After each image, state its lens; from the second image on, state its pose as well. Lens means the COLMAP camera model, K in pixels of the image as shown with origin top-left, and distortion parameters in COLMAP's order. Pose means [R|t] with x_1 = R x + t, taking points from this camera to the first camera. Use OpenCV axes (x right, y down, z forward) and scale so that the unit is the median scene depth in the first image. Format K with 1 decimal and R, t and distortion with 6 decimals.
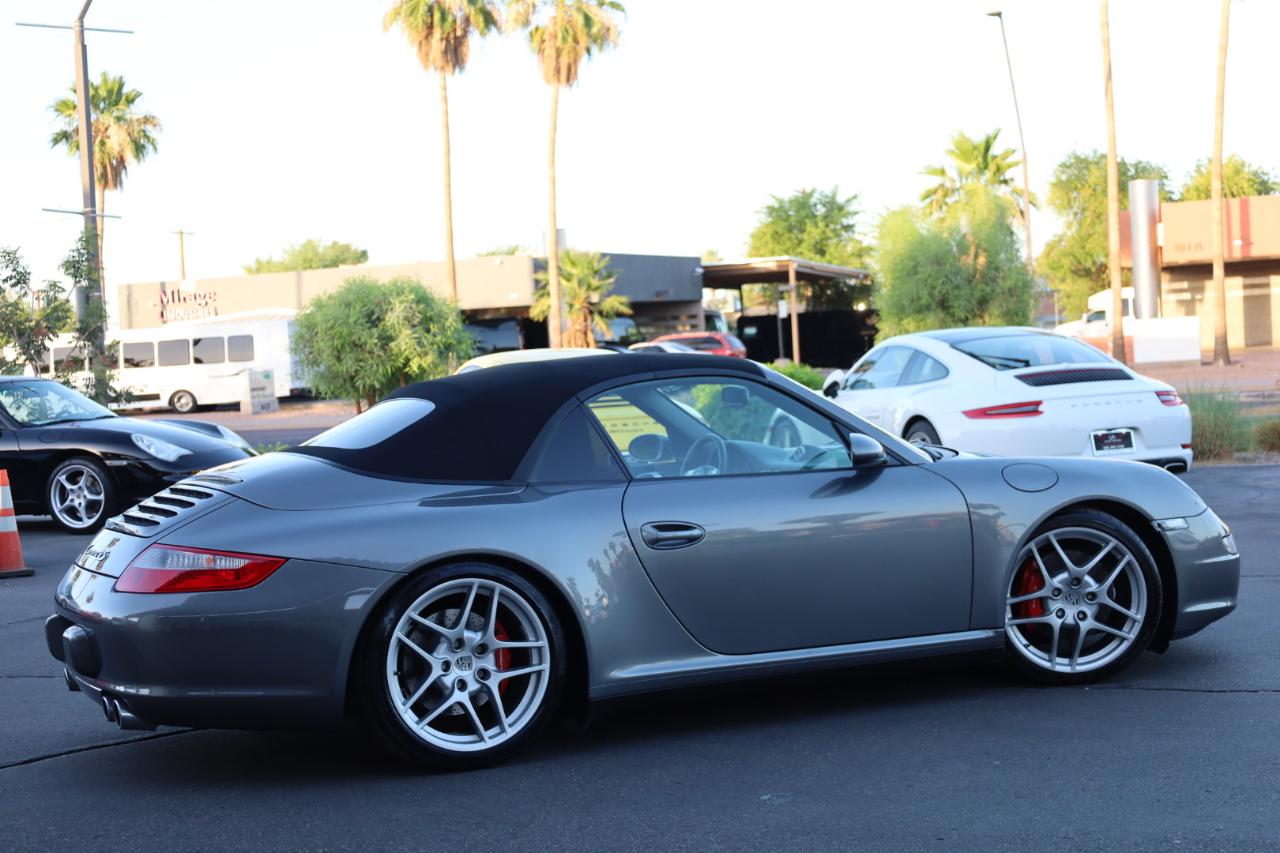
lens RADIAL K [[1963.0, 0, 640.0], [0, 1963.0, 426.5], [0, 0, 1]] dist [-0.004271, -0.024343]
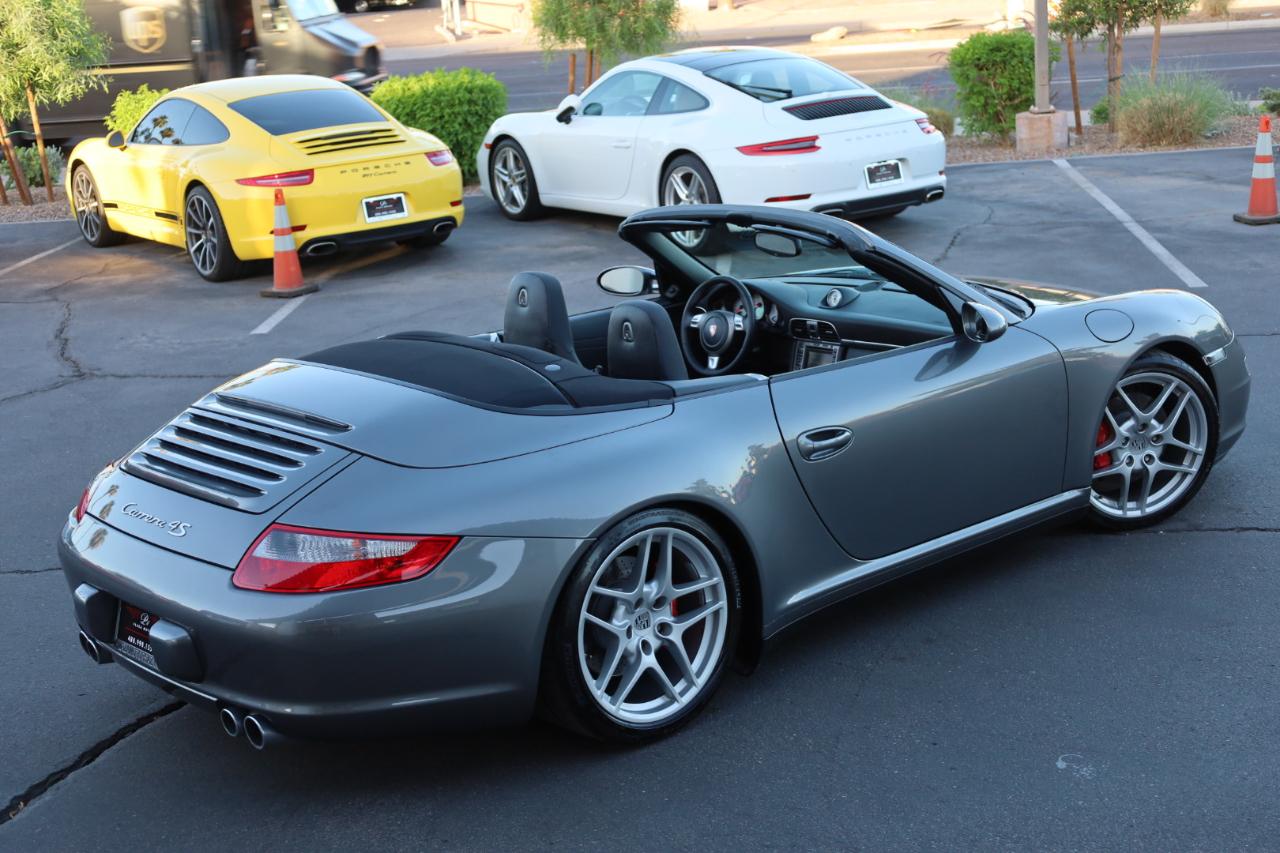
lens RADIAL K [[1832.5, 0, 640.0], [0, 1832.5, 426.5], [0, 0, 1]] dist [0.003939, 0.006356]
pose [[0.960648, -0.082486, 0.265239, -0.091615], [0.027543, 0.978472, 0.204536, -0.039575], [-0.276400, -0.189181, 0.942239, 0.073146]]
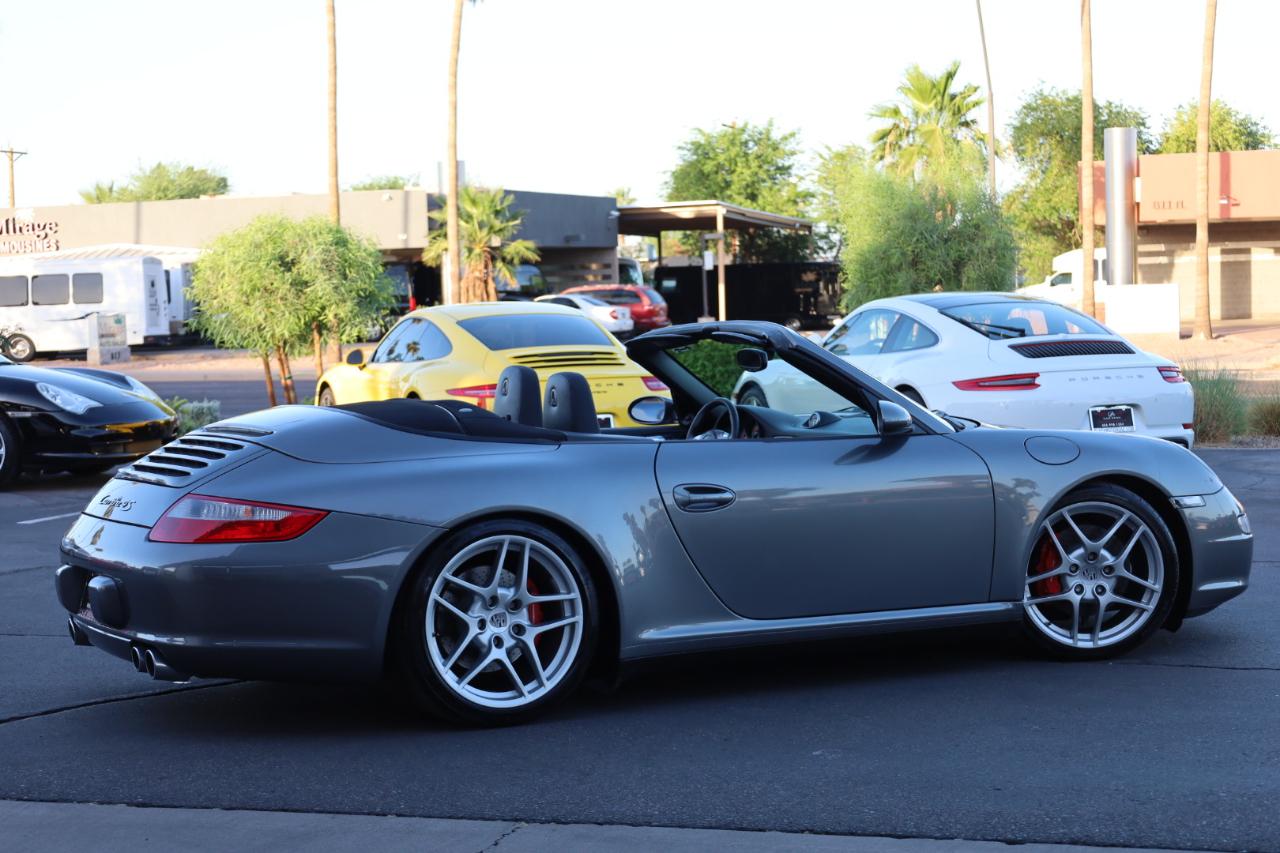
lens RADIAL K [[2274.3, 0, 640.0], [0, 2274.3, 426.5], [0, 0, 1]] dist [-0.058244, -0.015658]
pose [[0.998438, 0.026084, 0.049408, -0.024582], [-0.026828, 0.999535, 0.014461, 0.001119], [-0.049008, -0.015763, 0.998674, -0.048030]]
